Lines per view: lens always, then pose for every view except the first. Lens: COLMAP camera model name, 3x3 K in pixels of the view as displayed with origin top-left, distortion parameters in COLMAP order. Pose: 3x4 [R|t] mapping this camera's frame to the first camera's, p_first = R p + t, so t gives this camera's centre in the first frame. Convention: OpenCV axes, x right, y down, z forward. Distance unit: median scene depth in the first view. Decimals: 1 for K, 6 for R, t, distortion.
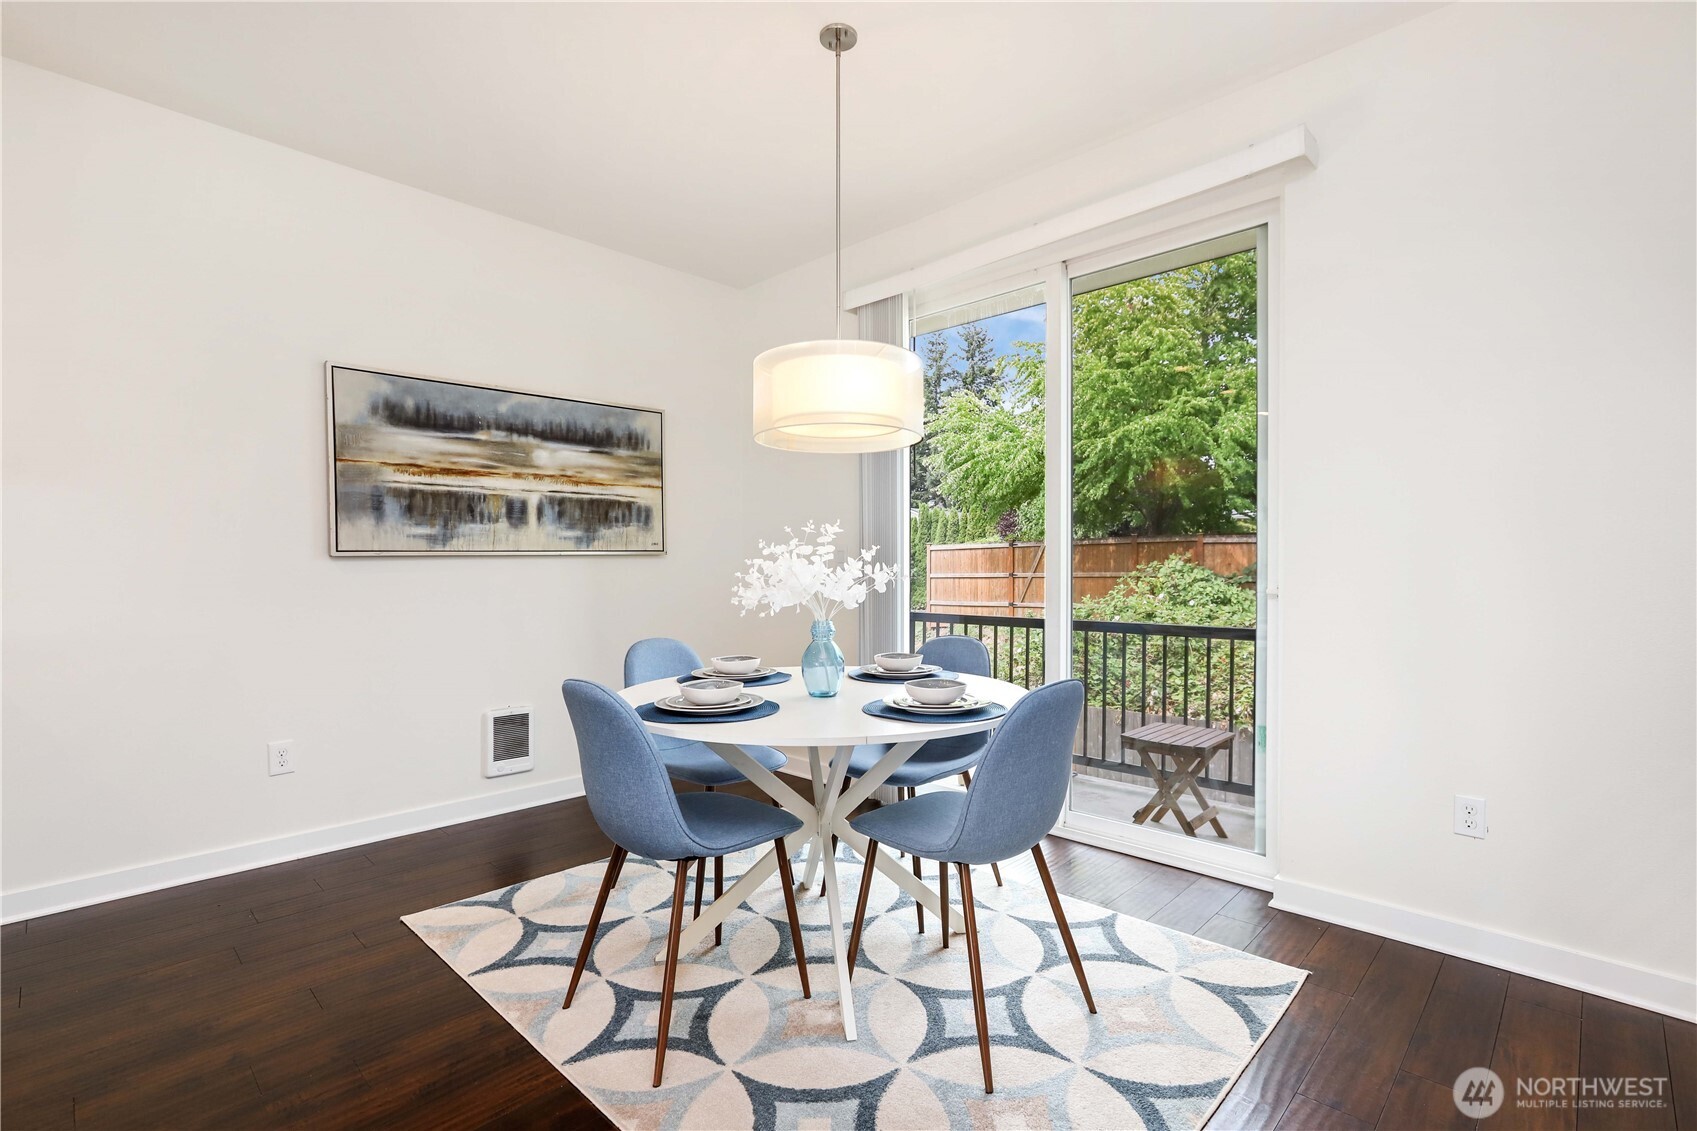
lens RADIAL K [[801.5, 0, 846.0], [0, 801.5, 563.8], [0, 0, 1]] dist [-0.006425, -0.000144]
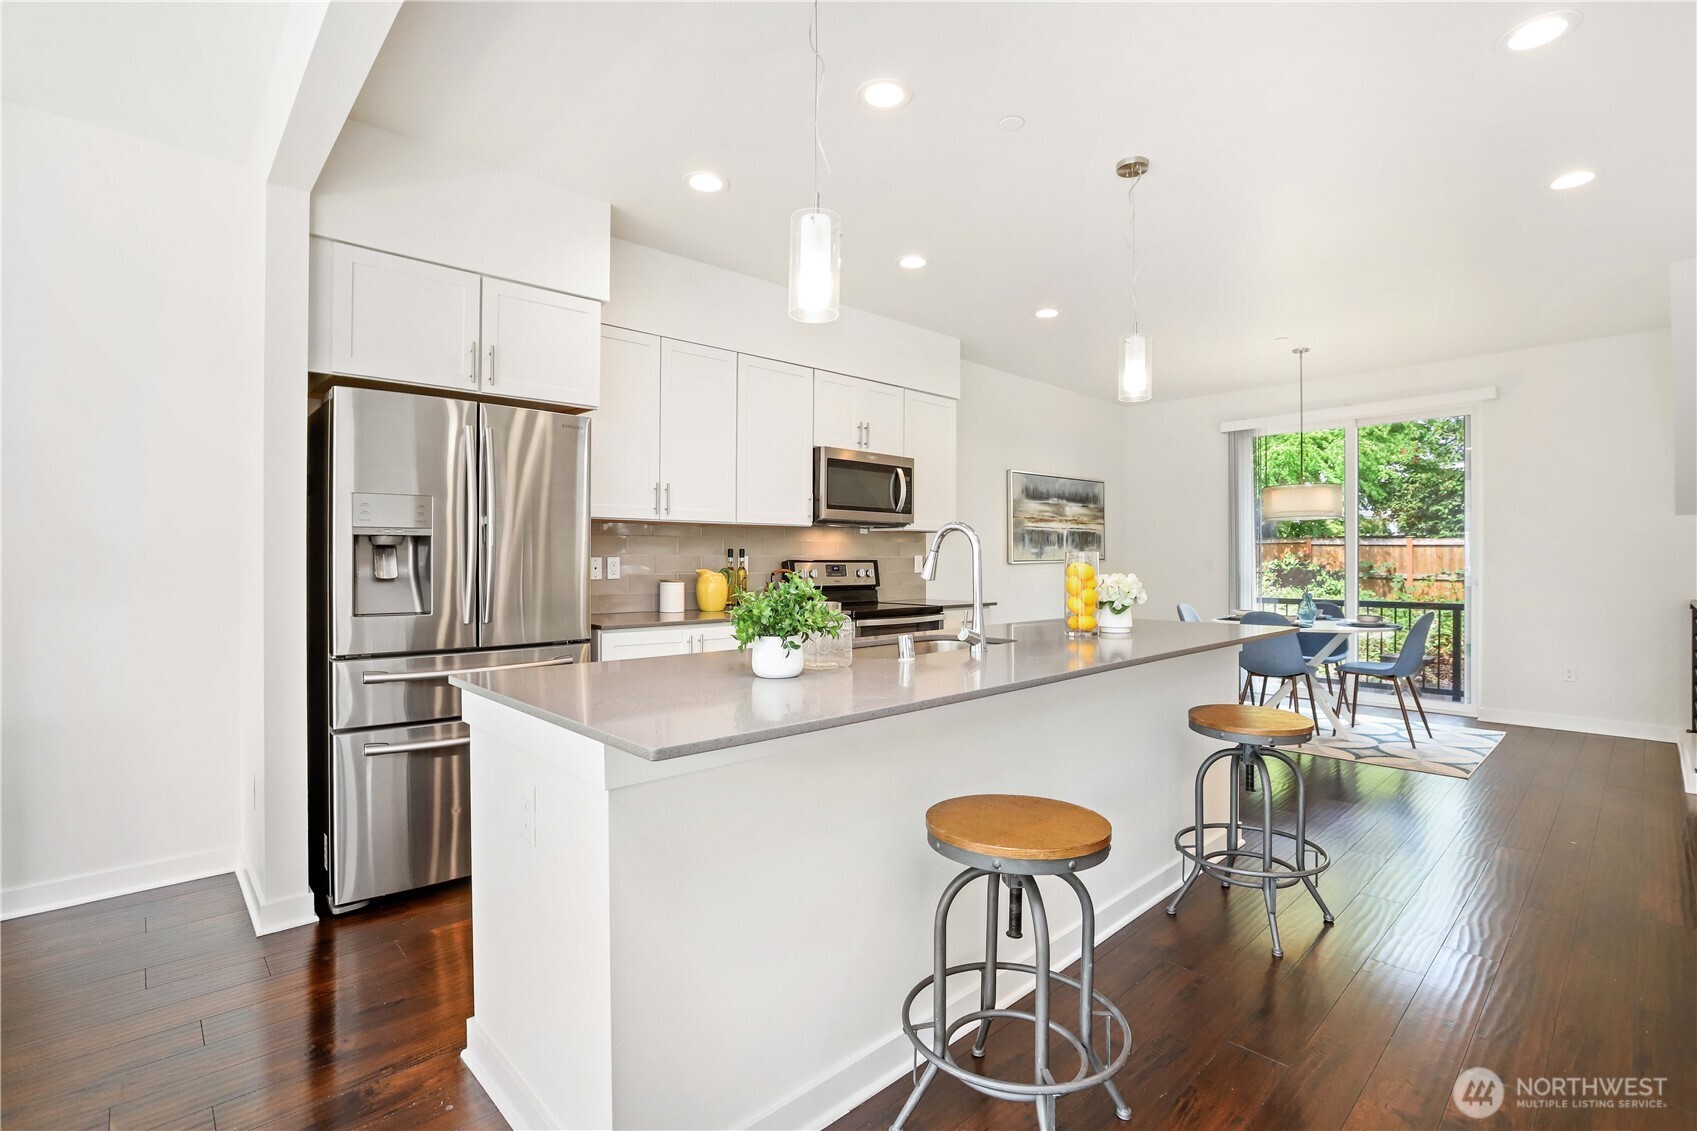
lens RADIAL K [[801.5, 0, 851.8], [0, 801.5, 561.8], [0, 0, 1]] dist [-0.006425, -0.000144]
pose [[0.998201, 0.001201, -0.059947, -0.804047], [-0.001498, 0.999987, -0.004908, -0.001915], [0.059941, 0.004989, 0.998189, -0.955945]]
